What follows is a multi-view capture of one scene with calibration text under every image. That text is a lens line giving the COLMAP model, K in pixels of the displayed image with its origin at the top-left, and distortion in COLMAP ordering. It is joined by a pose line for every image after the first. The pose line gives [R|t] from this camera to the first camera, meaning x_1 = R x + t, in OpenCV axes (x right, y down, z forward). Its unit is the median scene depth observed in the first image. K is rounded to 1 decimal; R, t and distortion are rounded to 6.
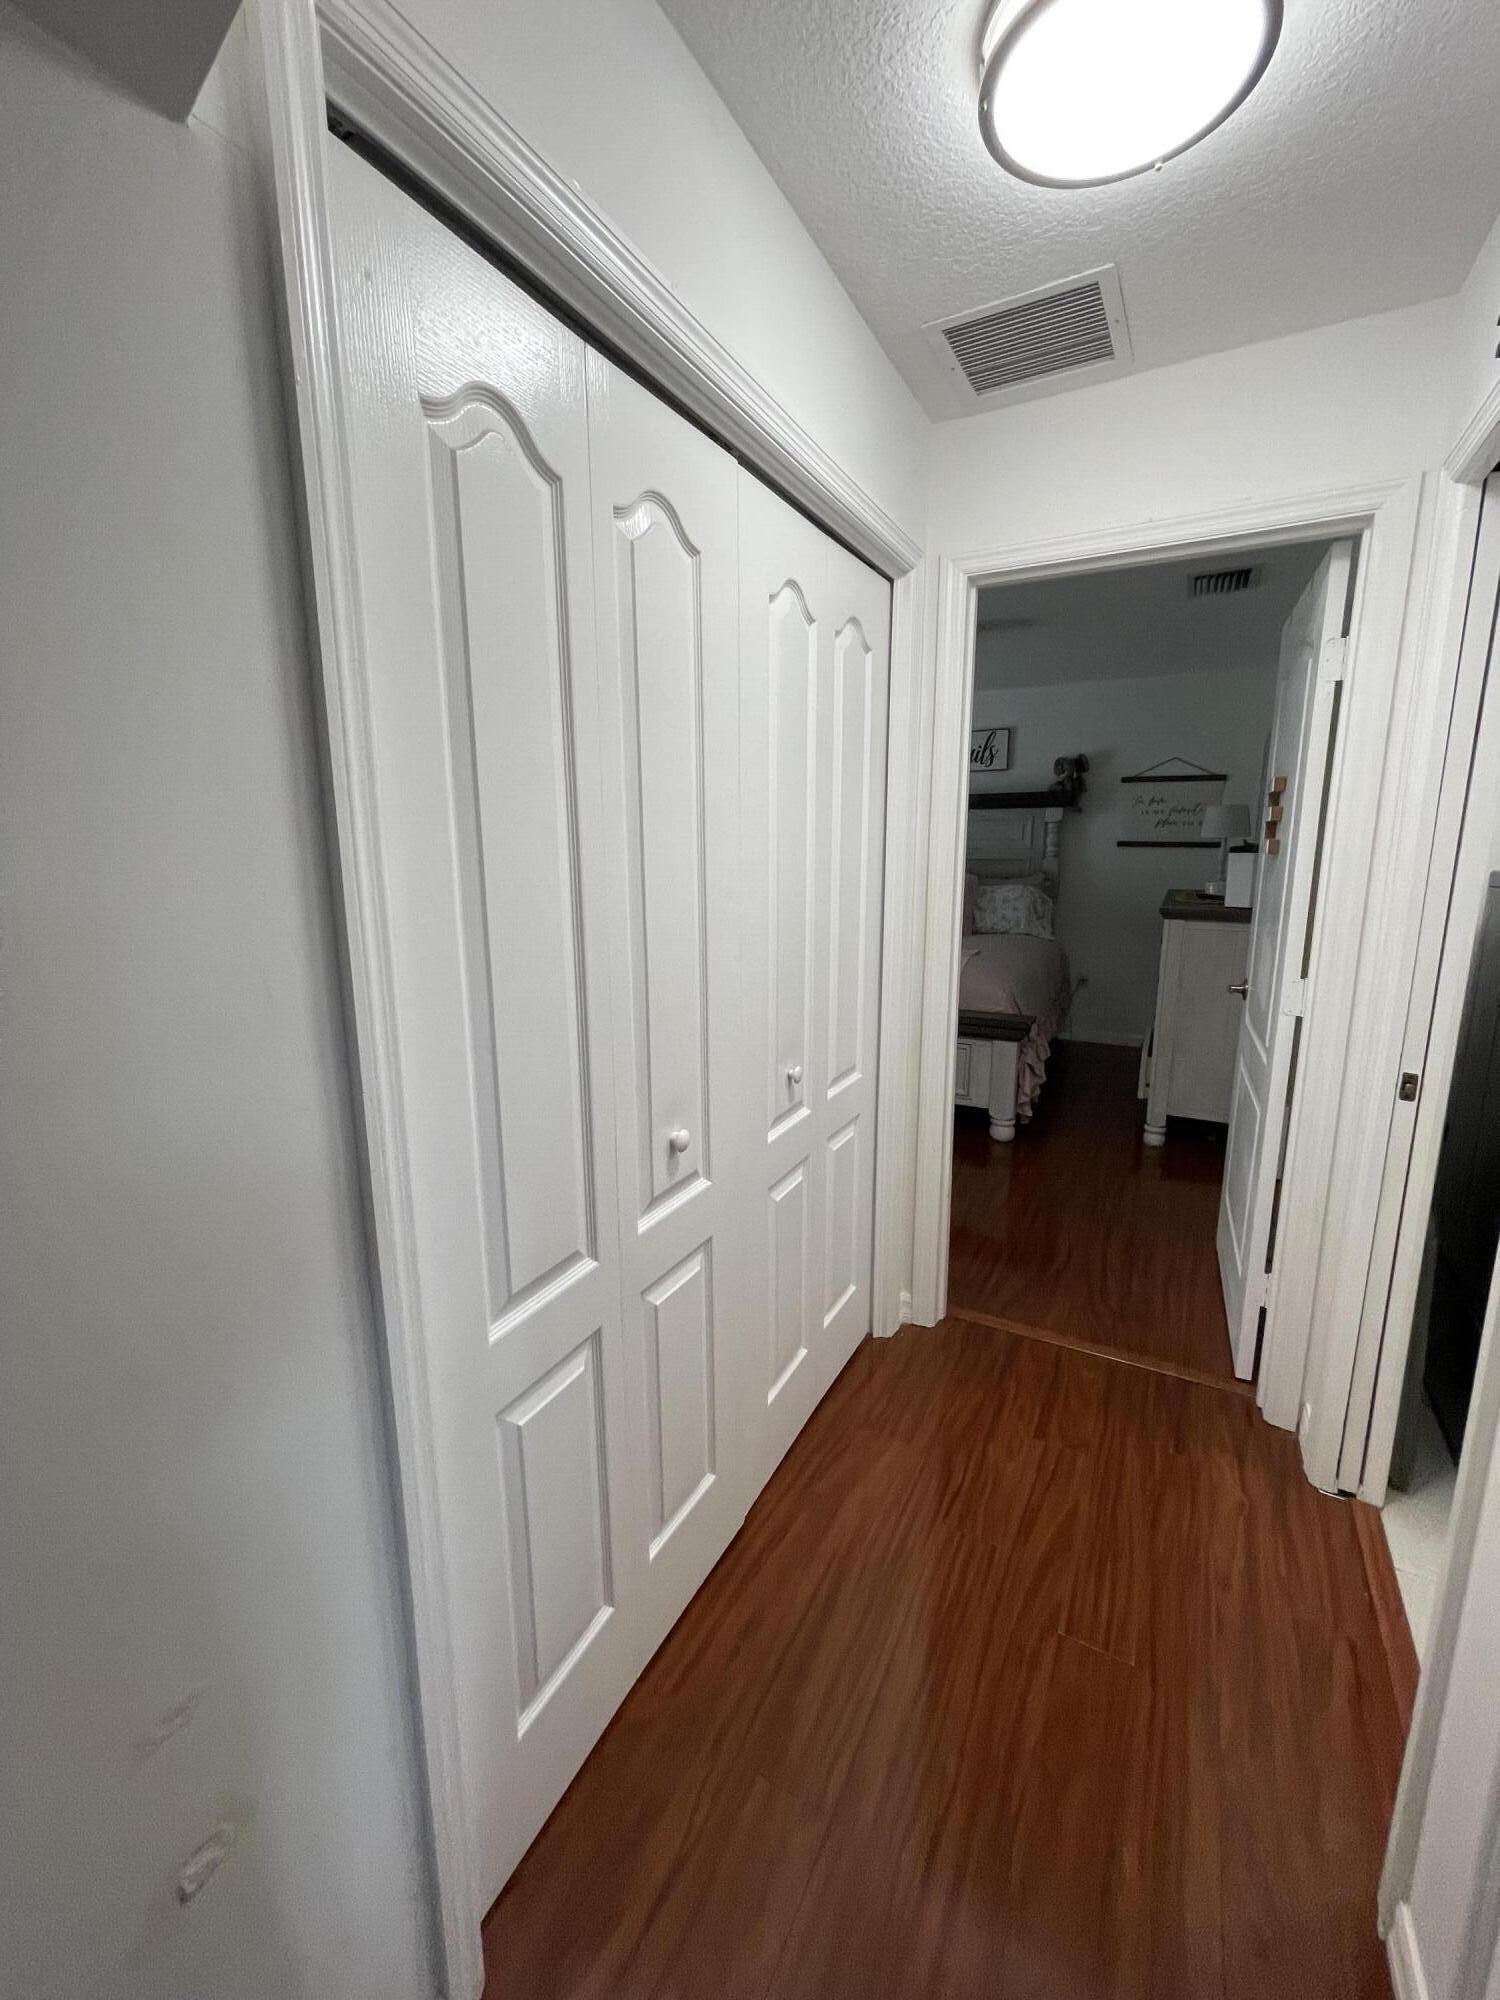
lens RADIAL K [[807.6, 0, 755.4], [0, 807.6, 996.1], [0, 0, 1]] dist [-0.003143, 0.001110]
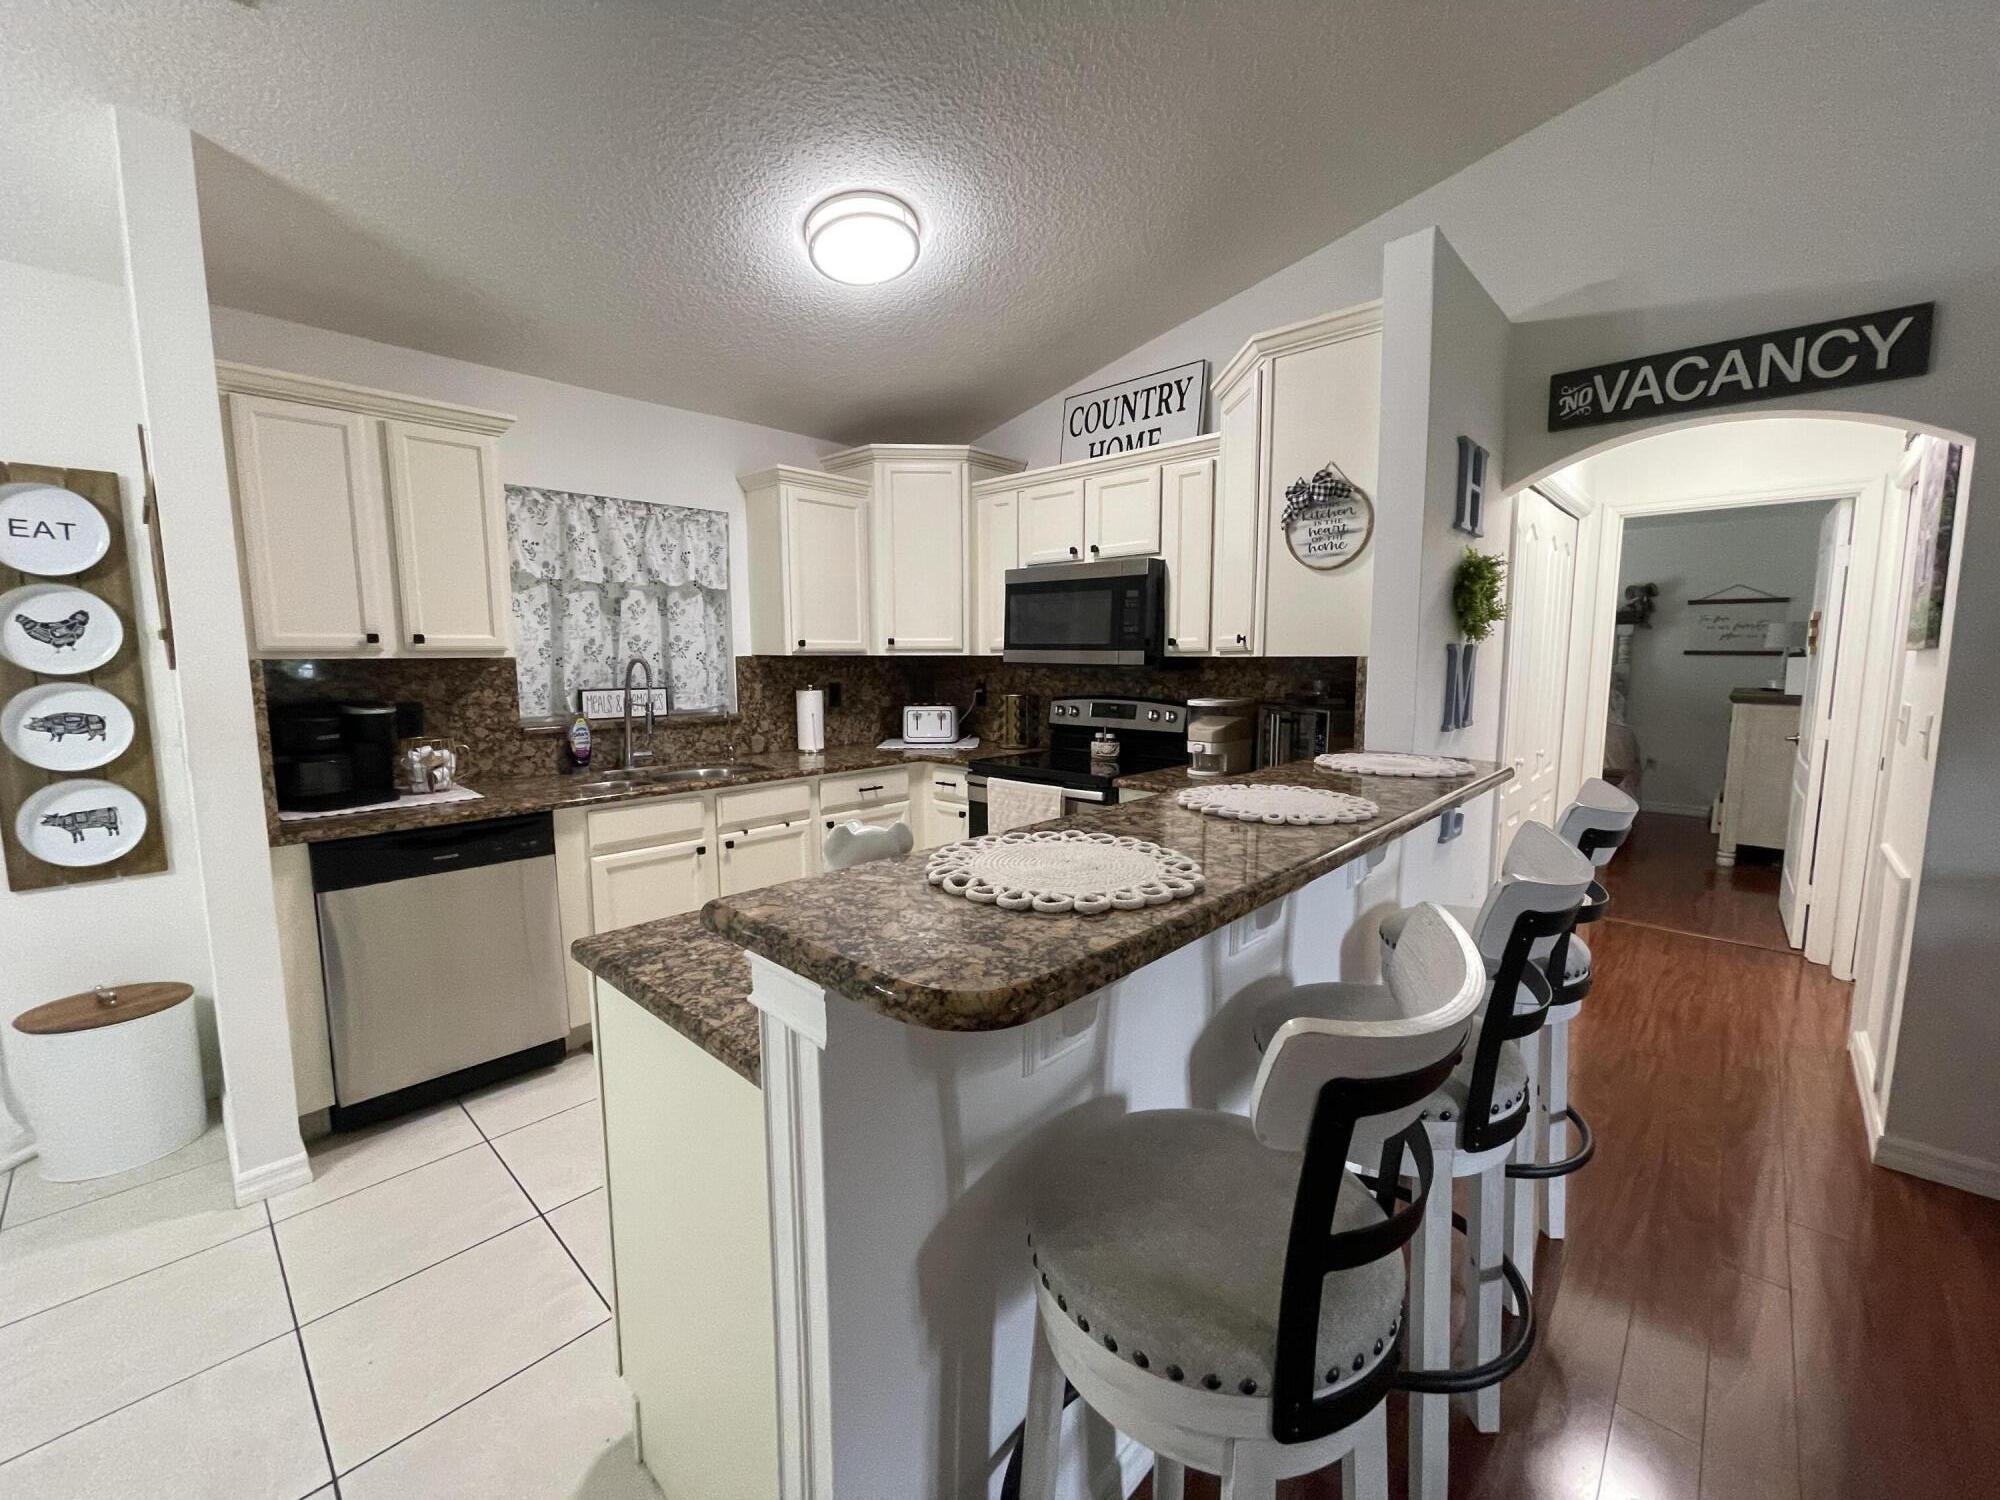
lens RADIAL K [[807.6, 0, 1014.4], [0, 807.6, 745.6], [0, 0, 1]] dist [-0.003143, 0.001110]
pose [[0.968920, 0.032942, -0.245172, -0.266217], [-0.051026, 0.996395, -0.067775, 0.100046], [0.242056, 0.078179, 0.967108, -0.484767]]
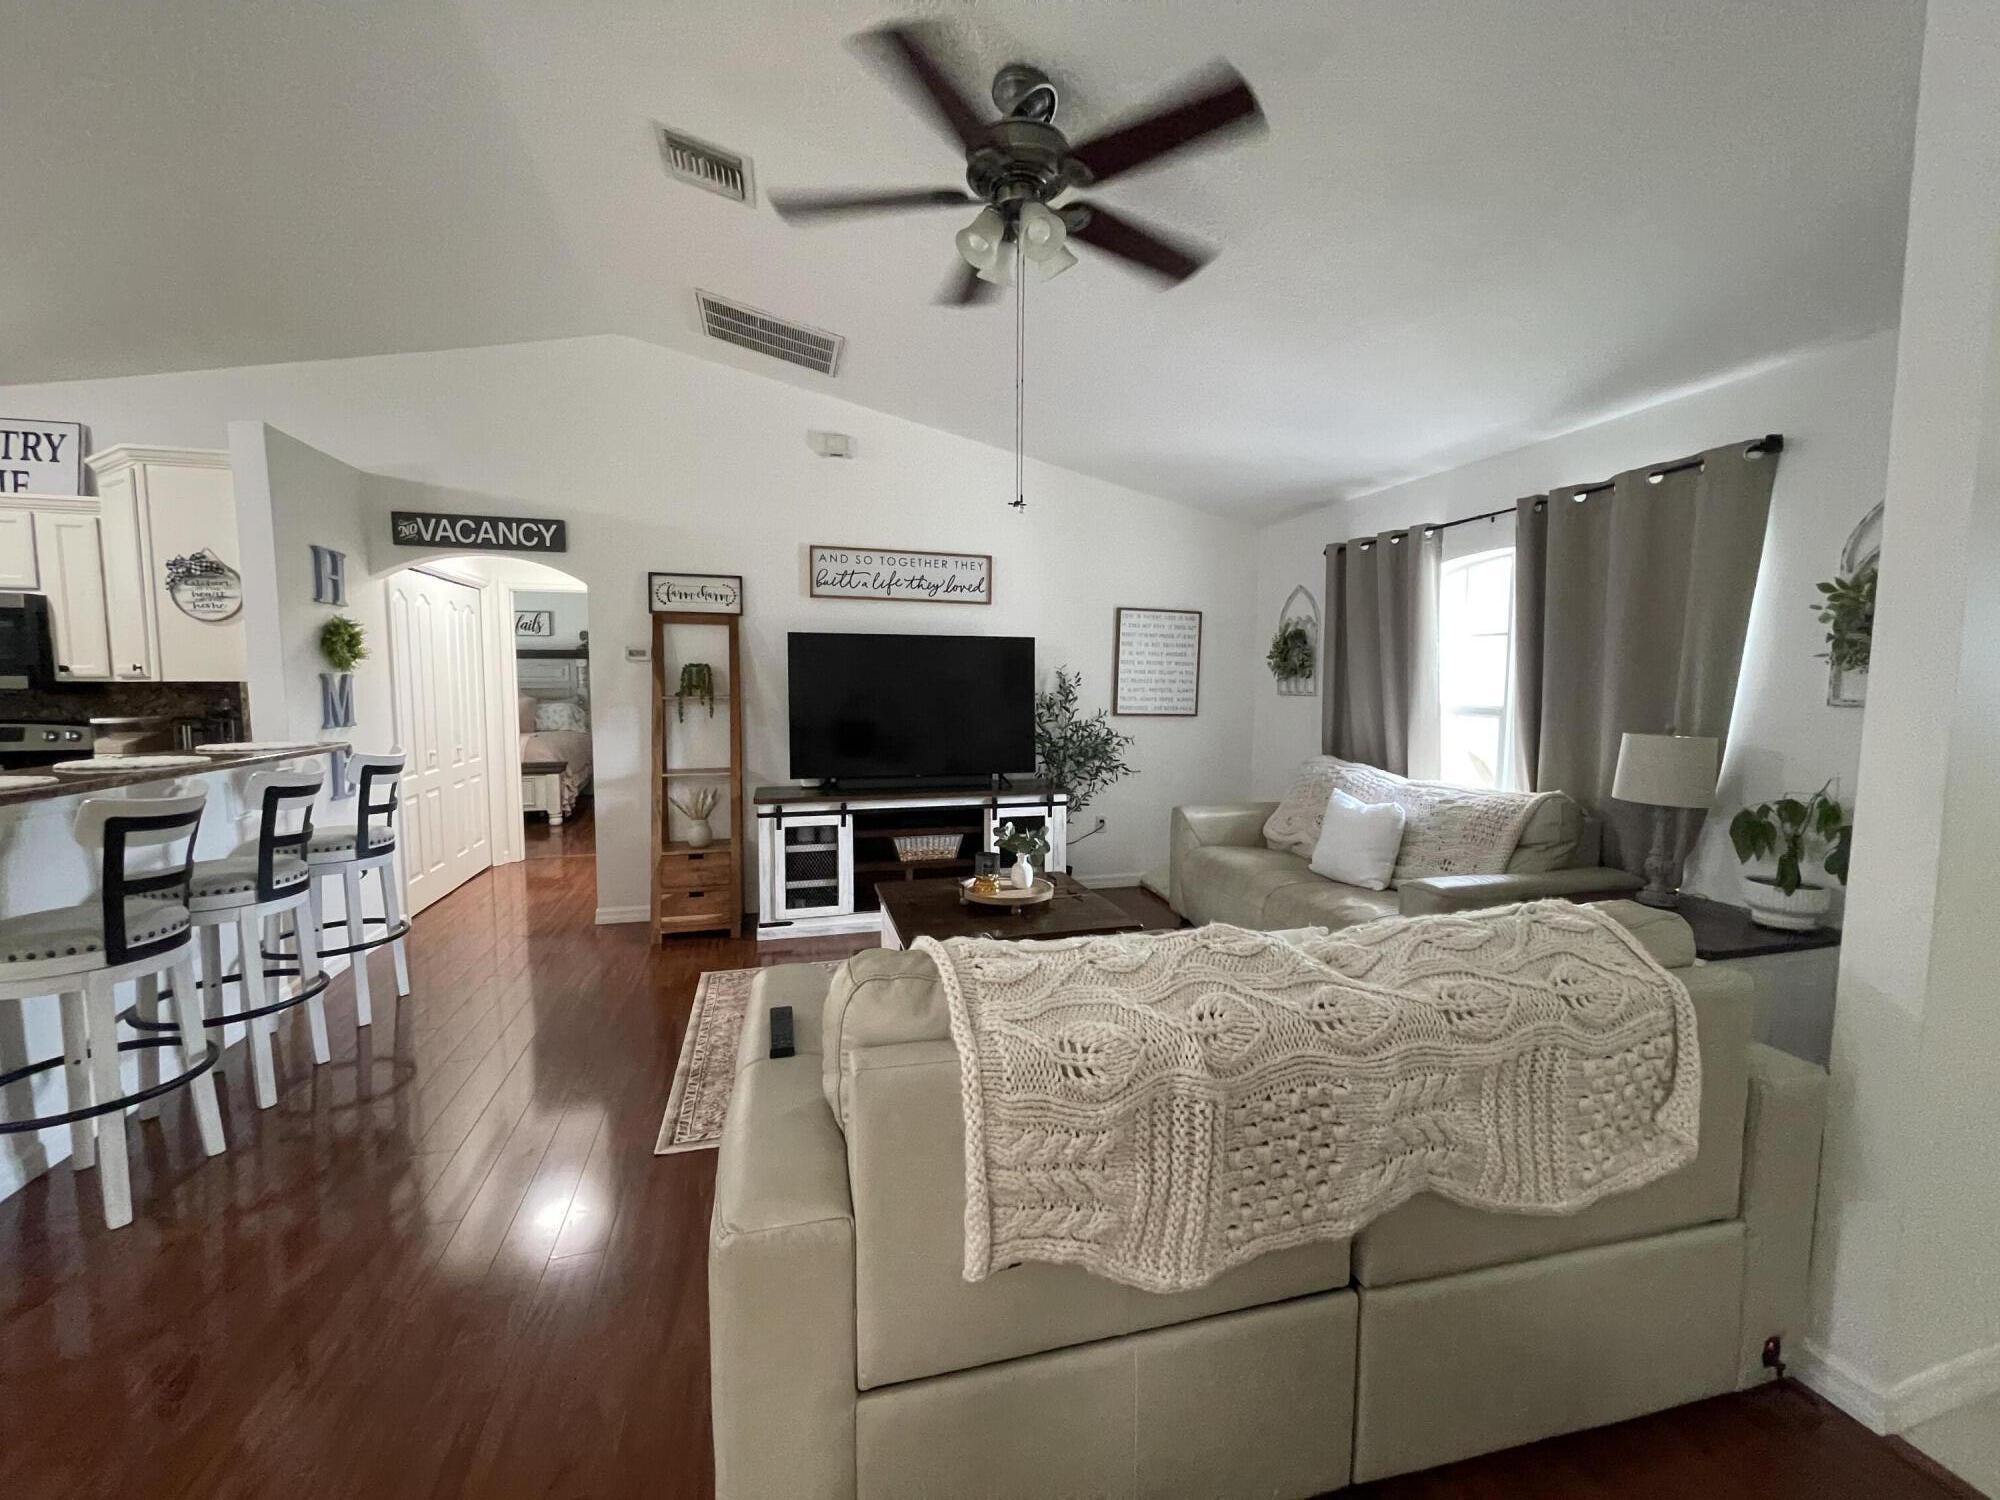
lens RADIAL K [[807.6, 0, 1013.3], [0, 807.6, 744.3], [0, 0, 1]] dist [-0.003143, 0.001110]
pose [[0.713429, -0.046520, 0.699182, -0.206603], [0.124393, 0.990354, -0.061035, 0.184337], [-0.689598, 0.130517, 0.712334, -0.927922]]
